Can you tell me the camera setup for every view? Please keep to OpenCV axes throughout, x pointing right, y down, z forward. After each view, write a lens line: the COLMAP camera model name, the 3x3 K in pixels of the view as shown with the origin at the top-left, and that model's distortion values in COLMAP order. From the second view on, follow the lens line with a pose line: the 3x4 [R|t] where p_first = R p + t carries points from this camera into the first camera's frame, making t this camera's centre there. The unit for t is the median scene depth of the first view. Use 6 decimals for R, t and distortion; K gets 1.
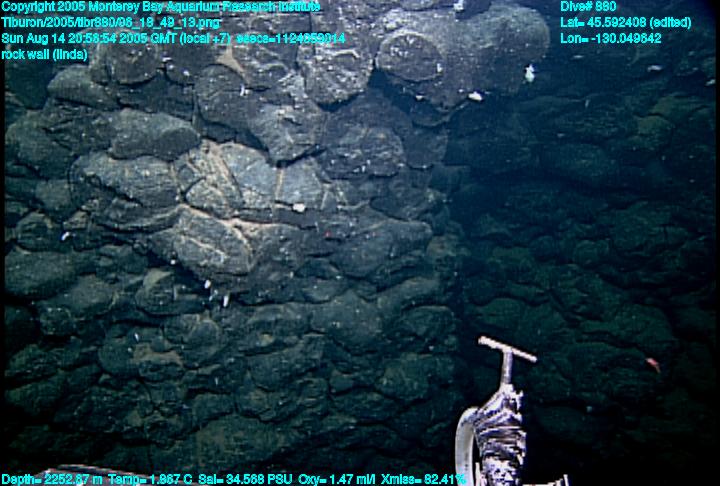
lens RADIAL K [[484.7, 0, 346.7], [0, 484.7, 244.8], [0, 0, 1]] dist [-0.106200, 0.110512]
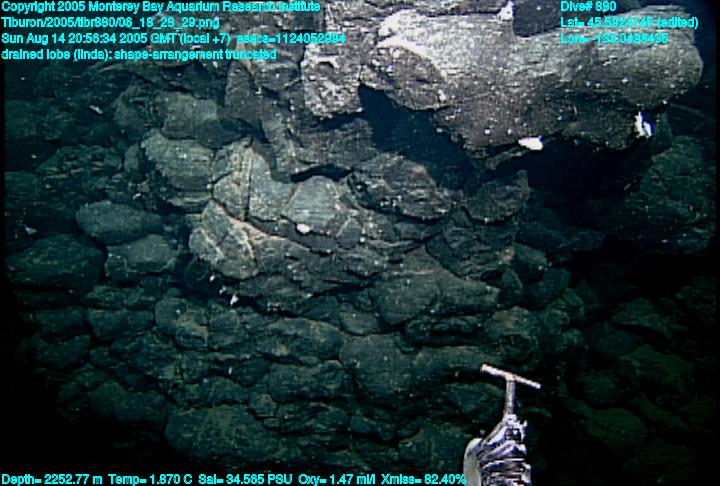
lens RADIAL K [[481.4, 0, 291.2], [0, 481.4, 258.0], [0, 0, 1]] dist [-0.098297, 0.070037]
pose [[0.844609, 0.292330, -0.448530, 0.290817], [-0.275636, 0.955641, 0.103801, -0.108441], [0.458978, 0.035959, 0.887720, 0.197702]]
